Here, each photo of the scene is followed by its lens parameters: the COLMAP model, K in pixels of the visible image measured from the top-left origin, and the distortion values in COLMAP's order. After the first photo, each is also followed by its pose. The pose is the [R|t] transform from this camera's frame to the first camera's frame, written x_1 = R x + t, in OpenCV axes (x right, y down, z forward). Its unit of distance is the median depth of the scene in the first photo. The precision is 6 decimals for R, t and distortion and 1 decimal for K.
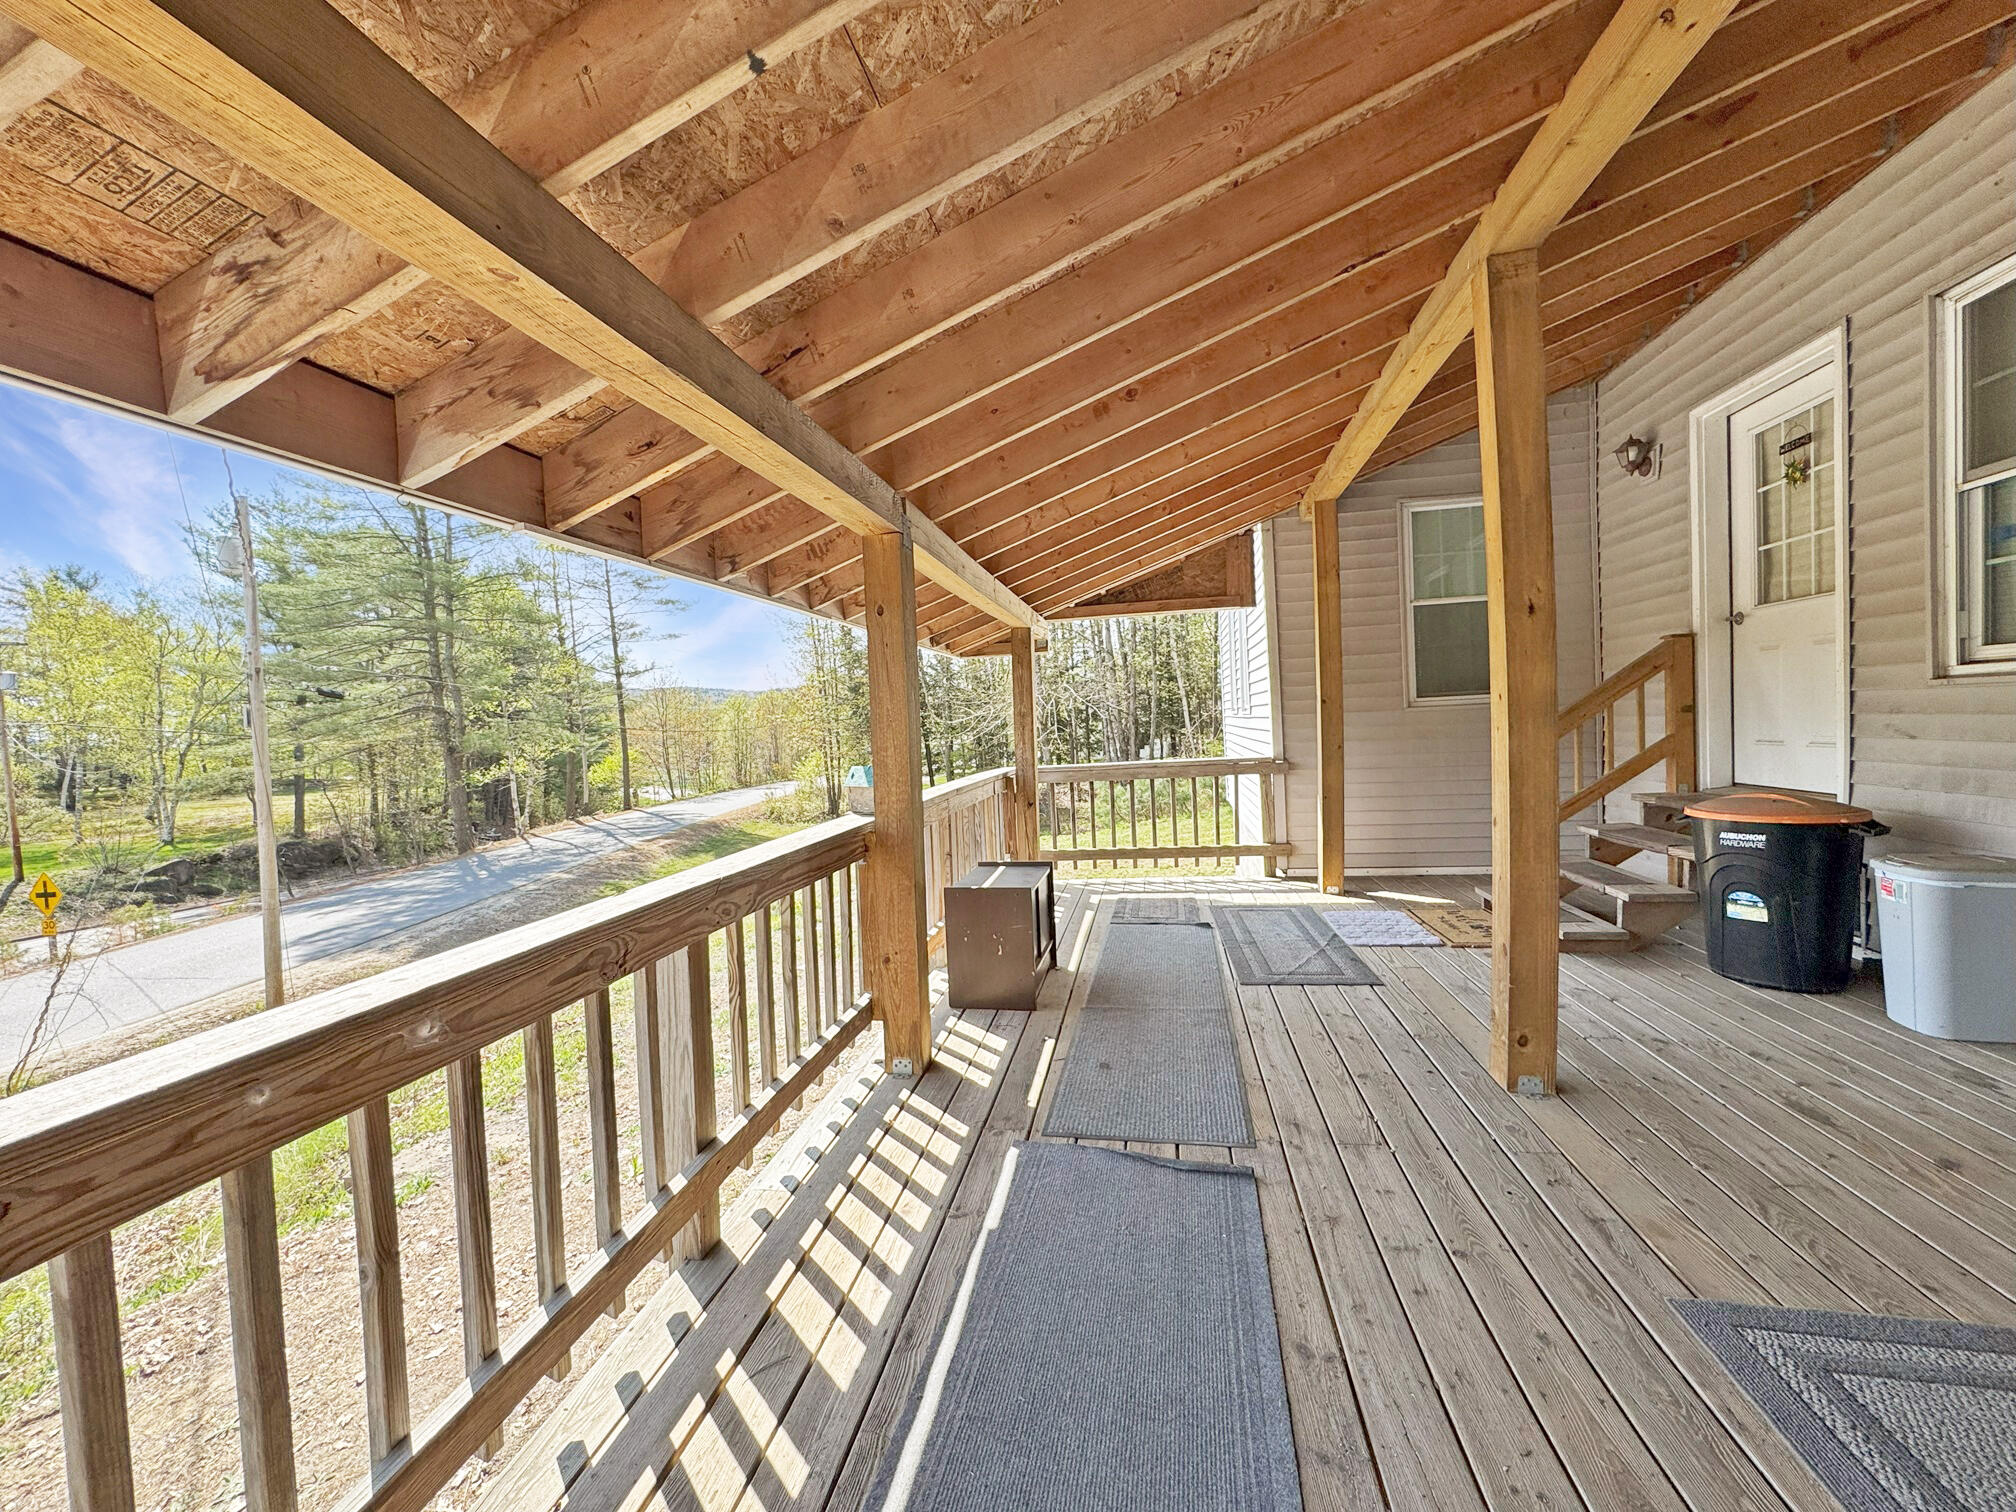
lens RADIAL K [[805.2, 0, 992.7], [0, 805.2, 751.3], [0, 0, 1]] dist [0.002771, 0.000137]
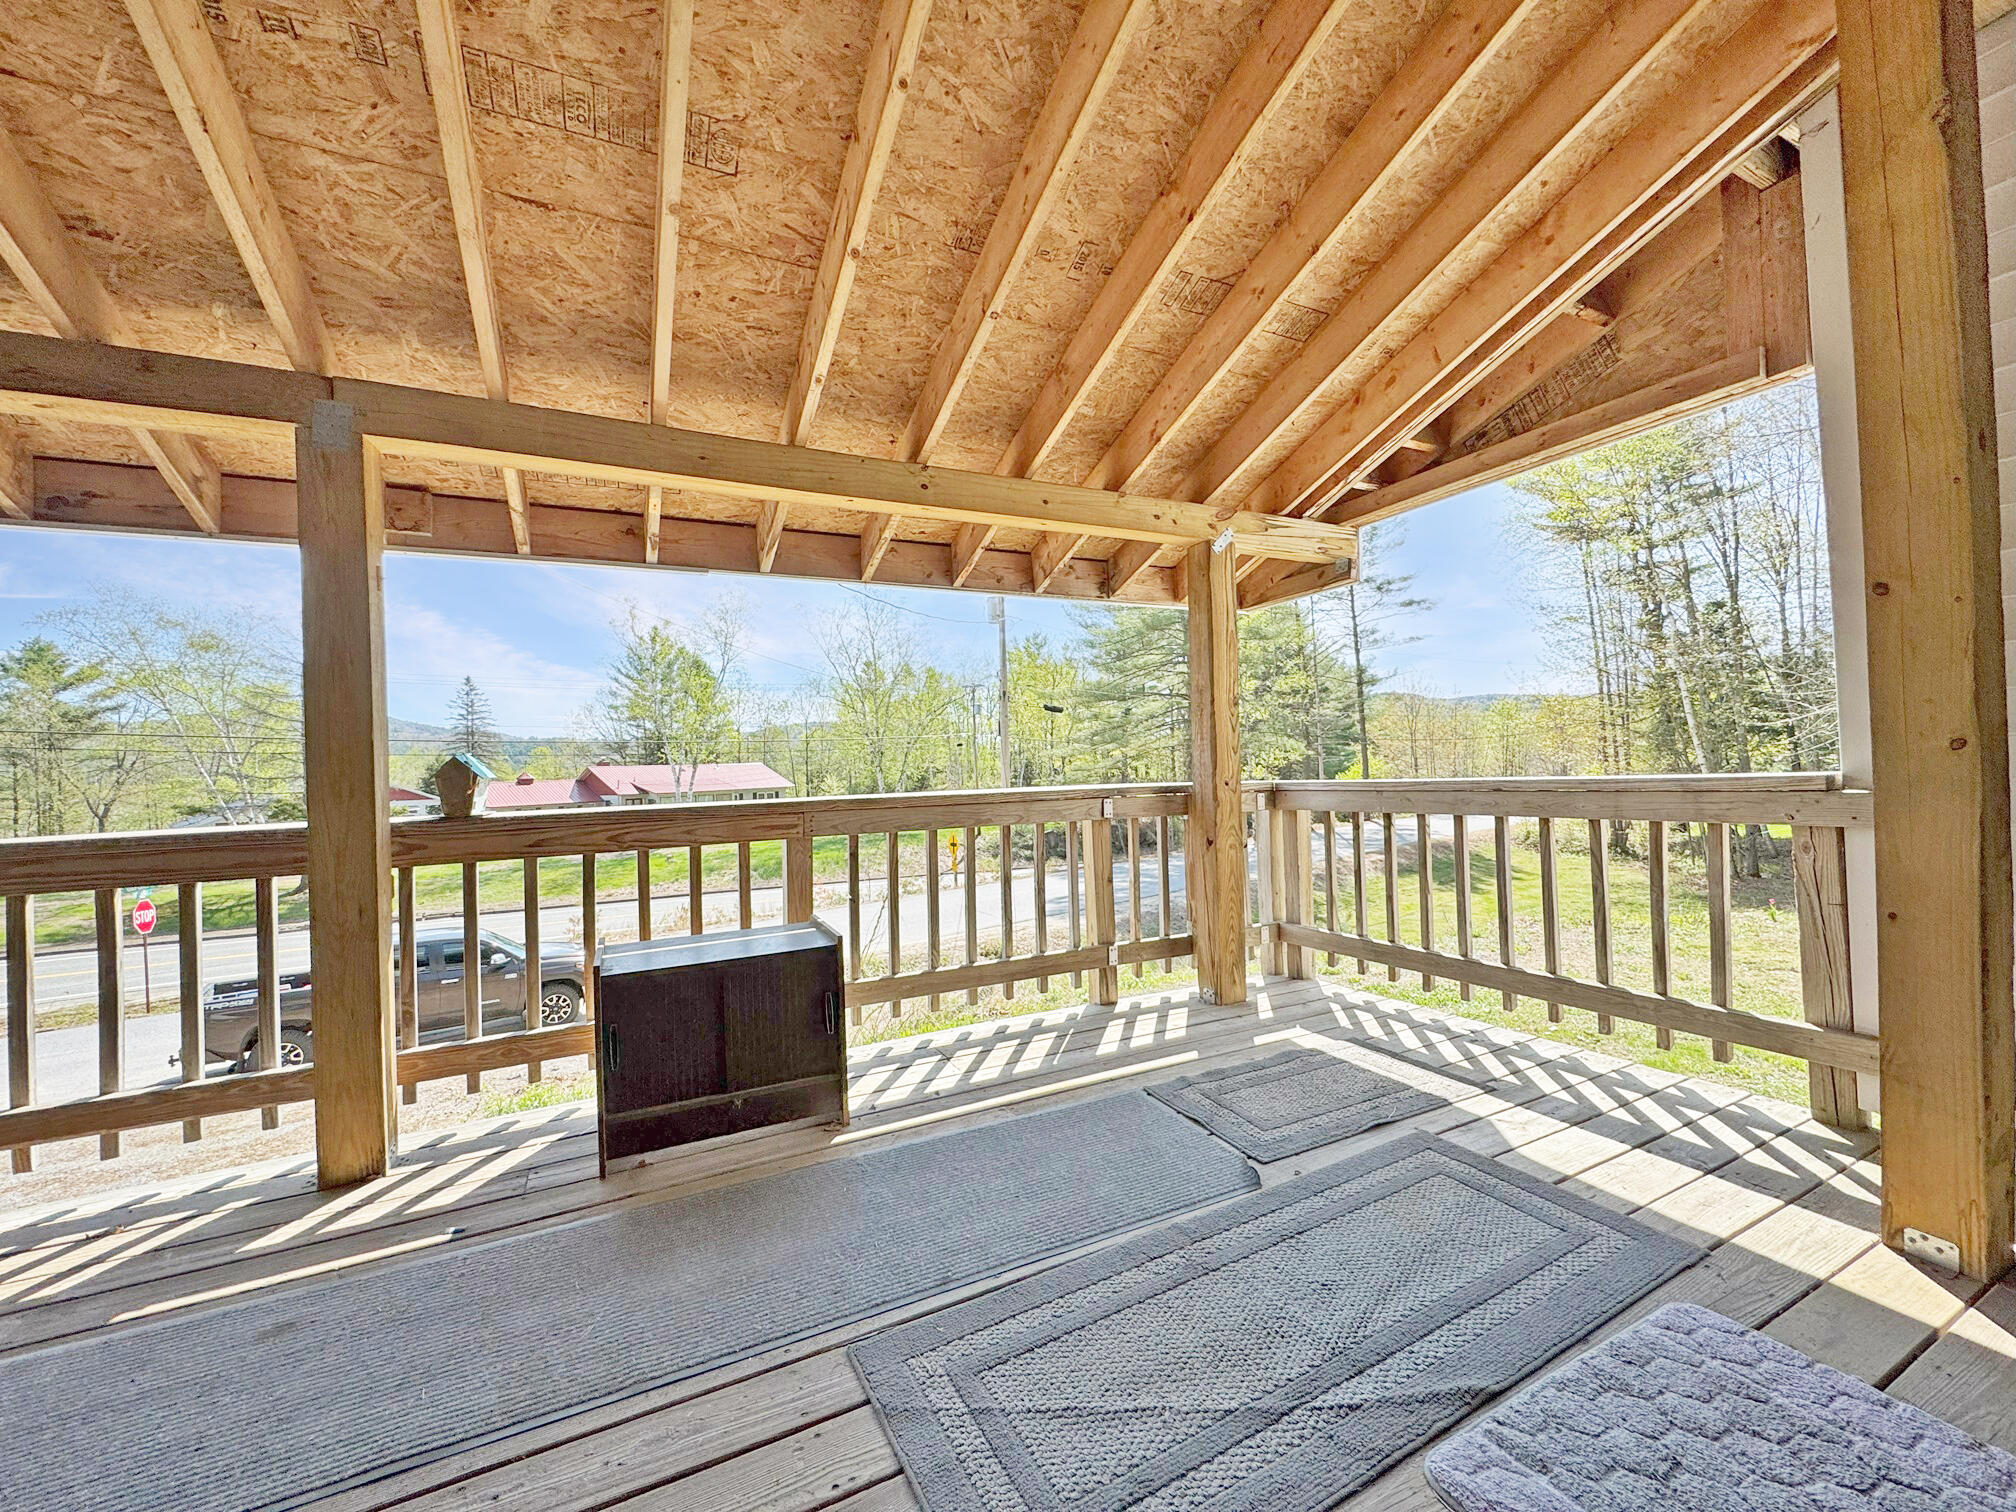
lens RADIAL K [[805.2, 0, 1006.5], [0, 805.2, 750.3], [0, 0, 1]] dist [0.002771, 0.000137]
pose [[0.615213, 0.012837, -0.788256, 0.388844], [-0.025256, 0.999675, -0.003431, 0.003580], [0.787956, 0.022019, 0.615338, 0.486379]]
